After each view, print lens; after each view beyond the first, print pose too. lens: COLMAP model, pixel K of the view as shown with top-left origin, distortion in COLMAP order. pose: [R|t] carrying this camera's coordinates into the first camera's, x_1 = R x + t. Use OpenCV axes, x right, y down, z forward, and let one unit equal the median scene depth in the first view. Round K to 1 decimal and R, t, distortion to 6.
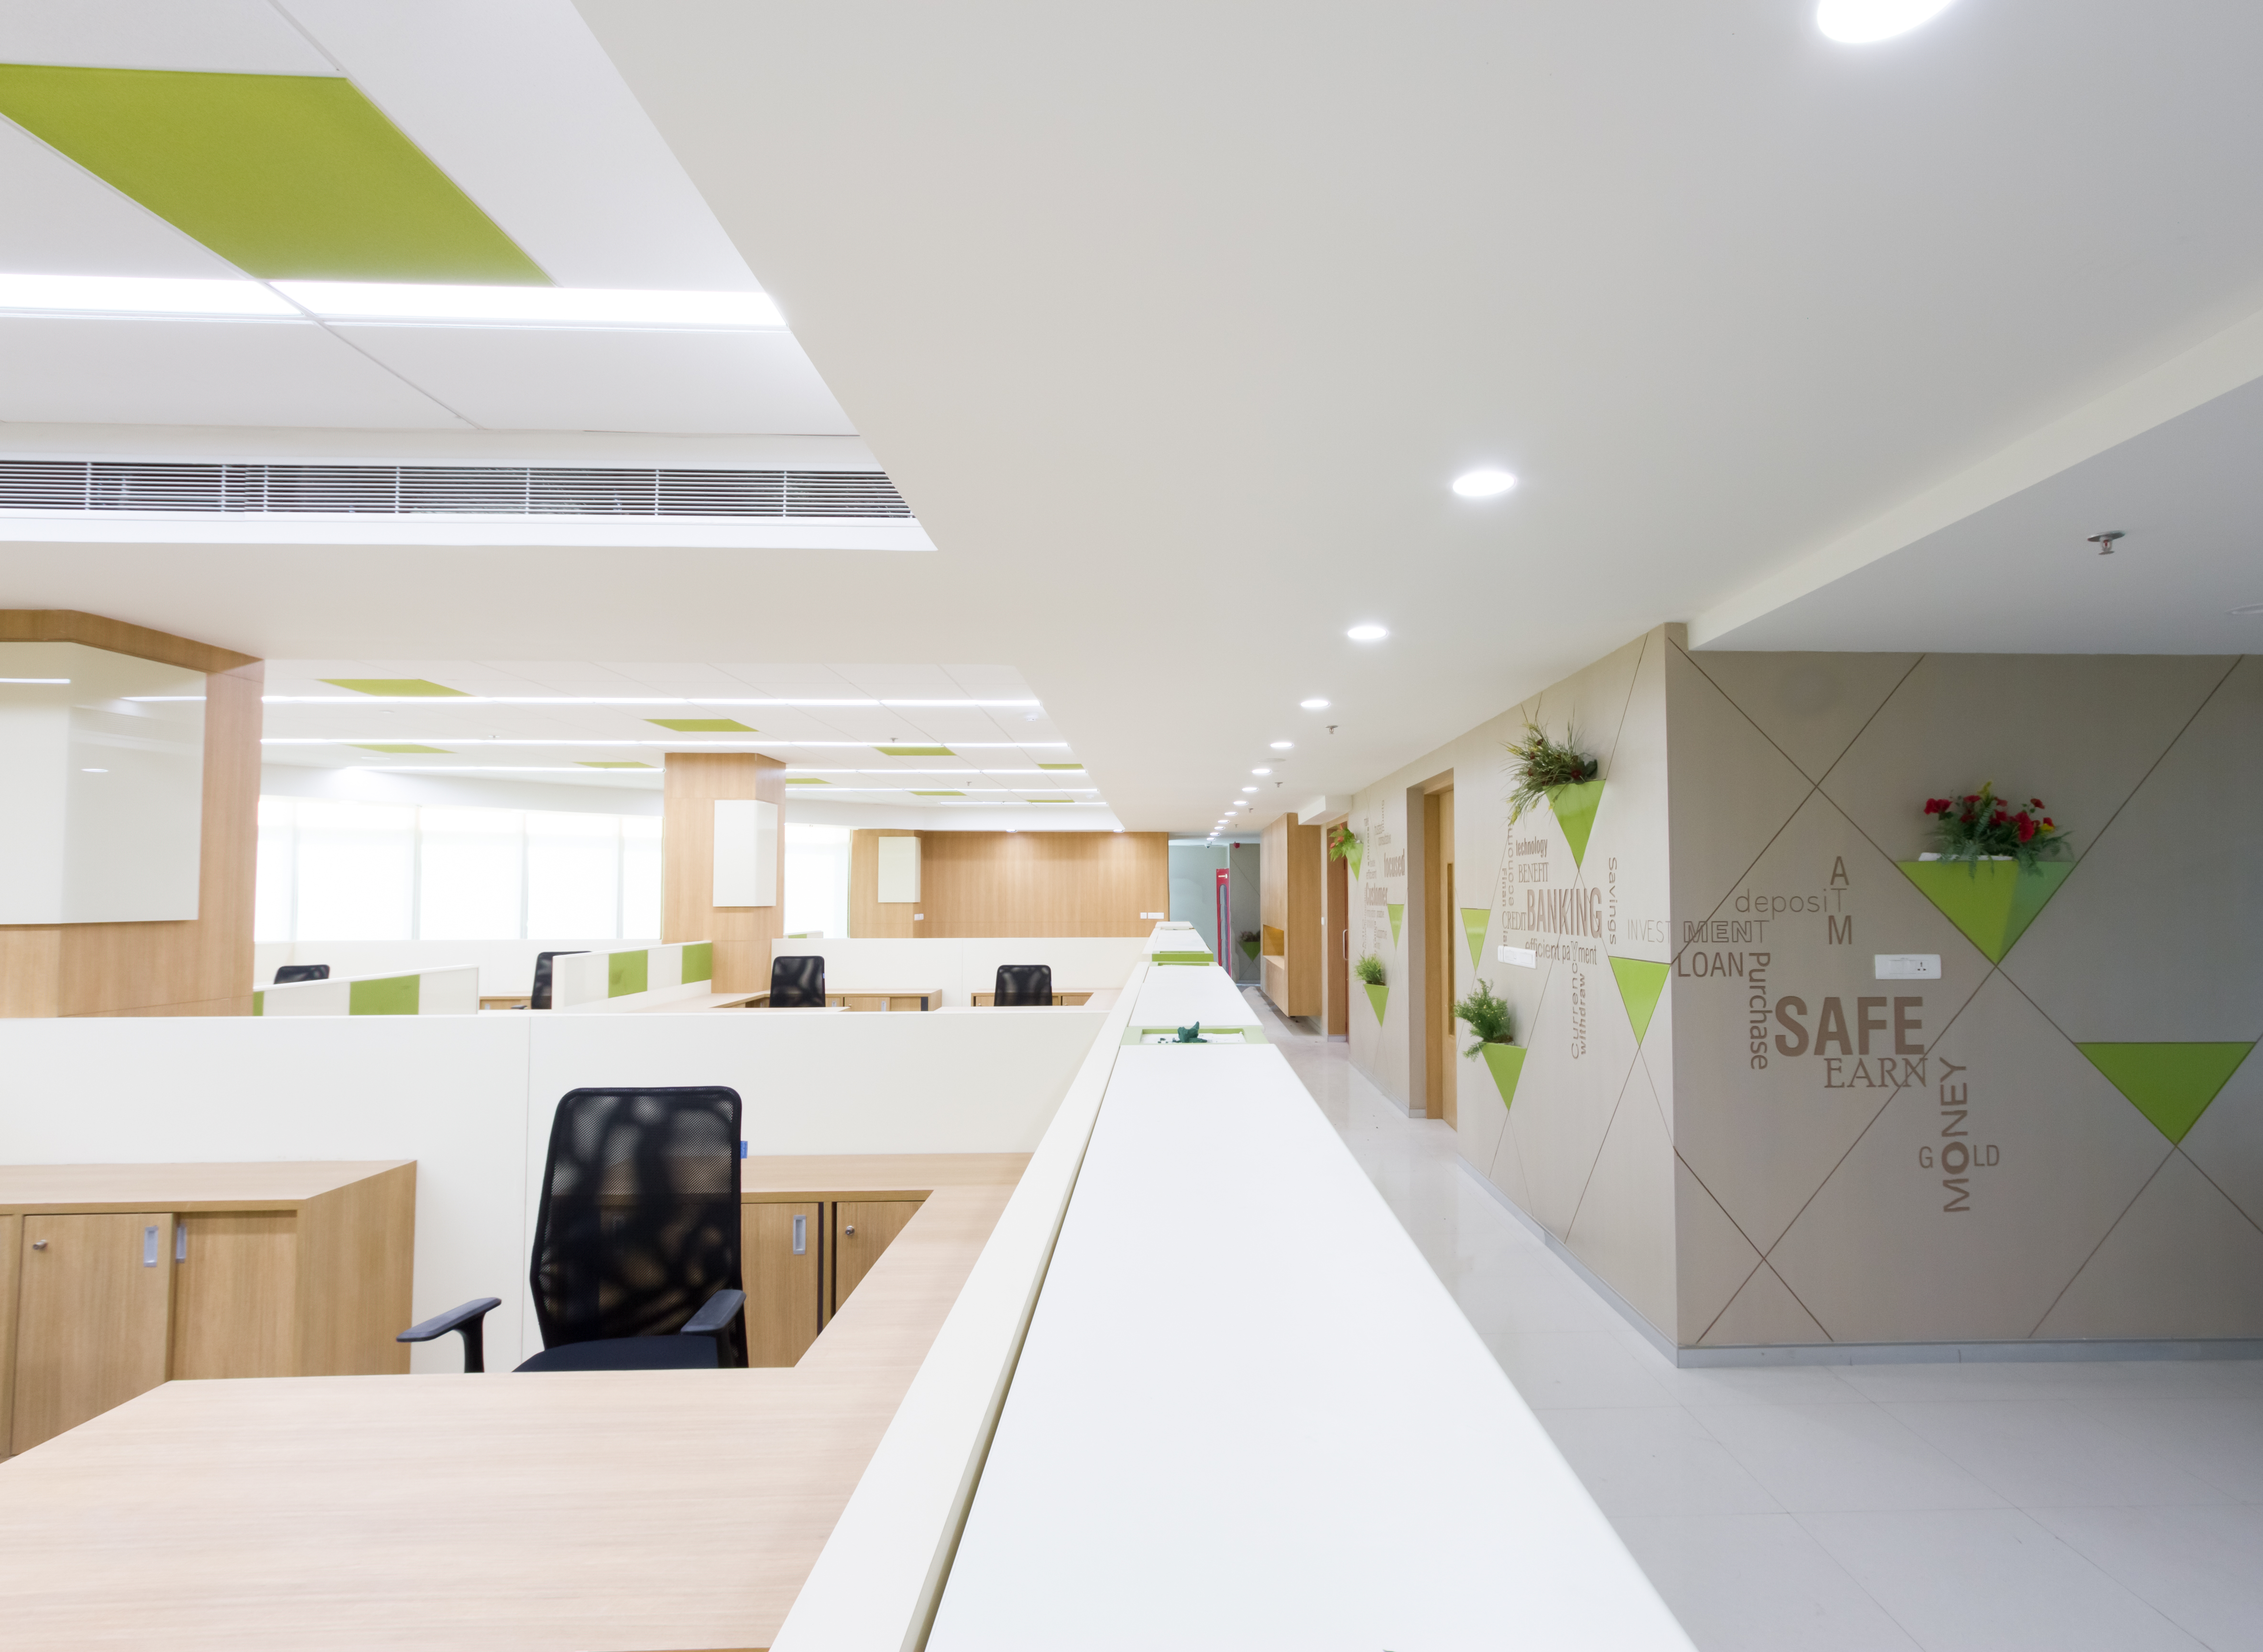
lens RADIAL K [[1152.4, 0, 1219.1], [0, 1152.4, 855.0], [0, 0, 1]] dist [-0.000614, 0.000539]
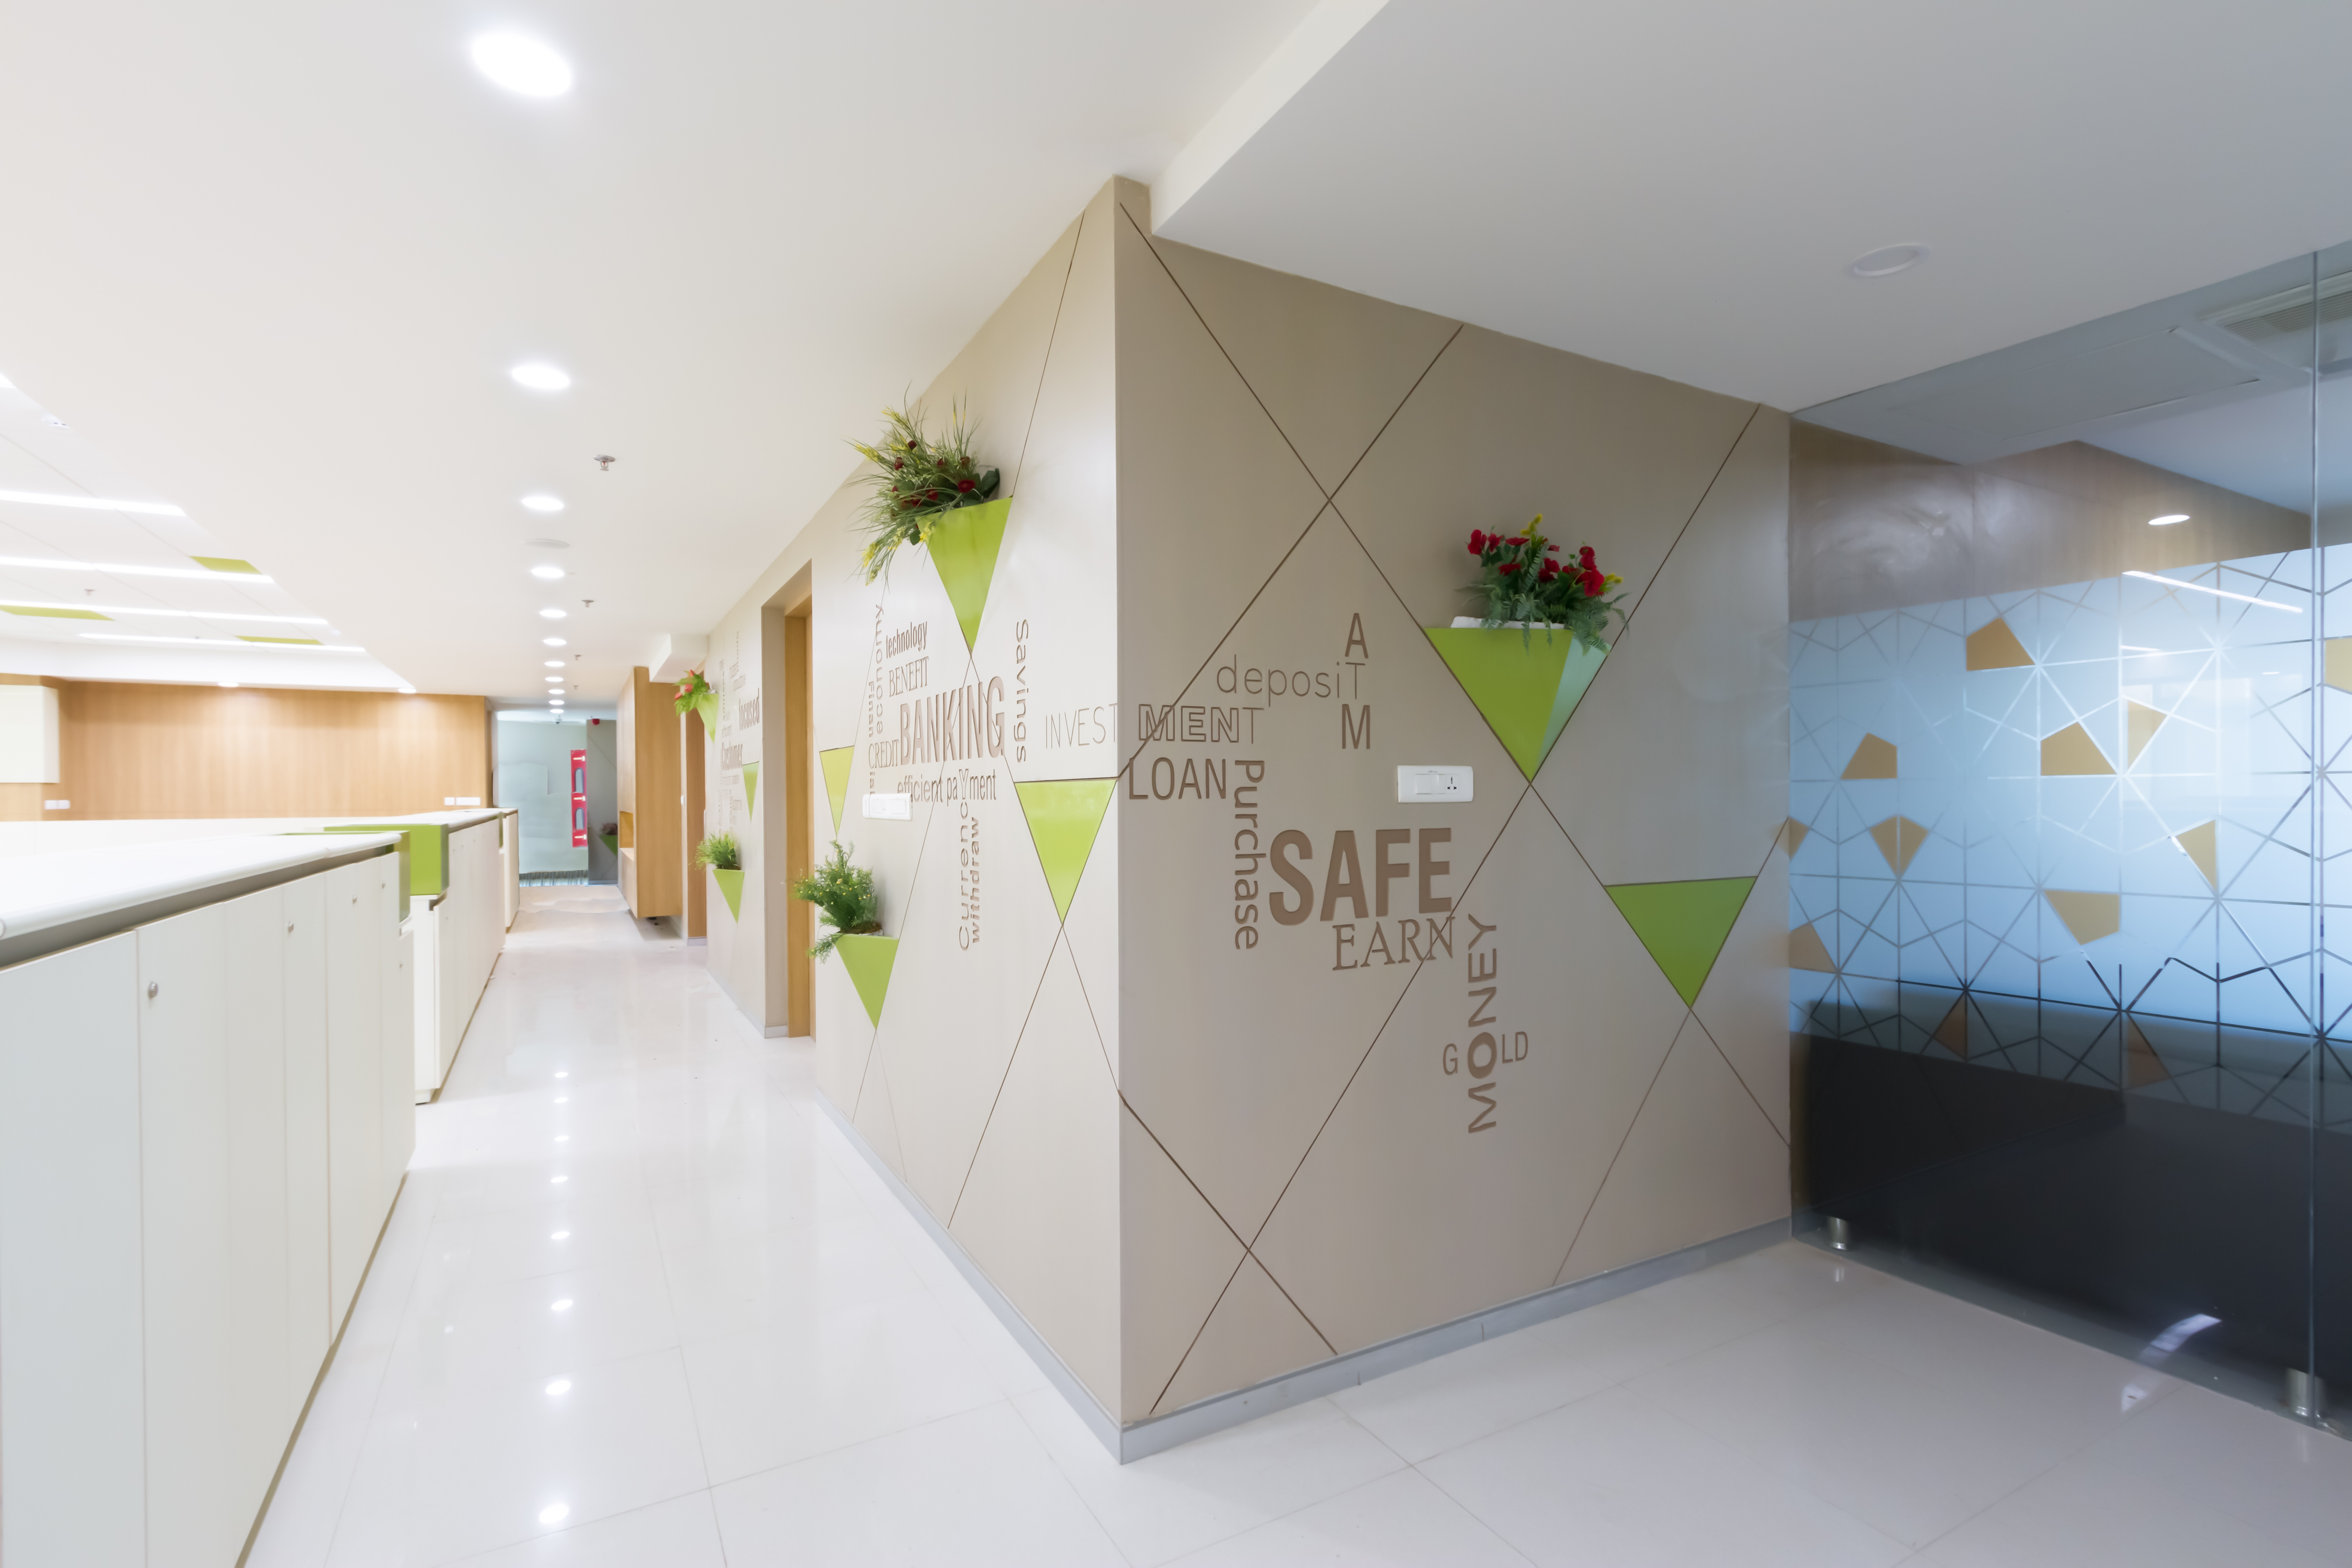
lens RADIAL K [[1097.4, 0, 1176.0], [0, 1097.4, 784.0], [0, 0, 1]] dist [-0.002049, 0.000165]
pose [[0.891039, 0.000528, 0.453926, 0.163592], [-0.011734, 0.999692, 0.021872, 0.083036], [-0.453775, -0.024815, 0.890771, 0.483376]]
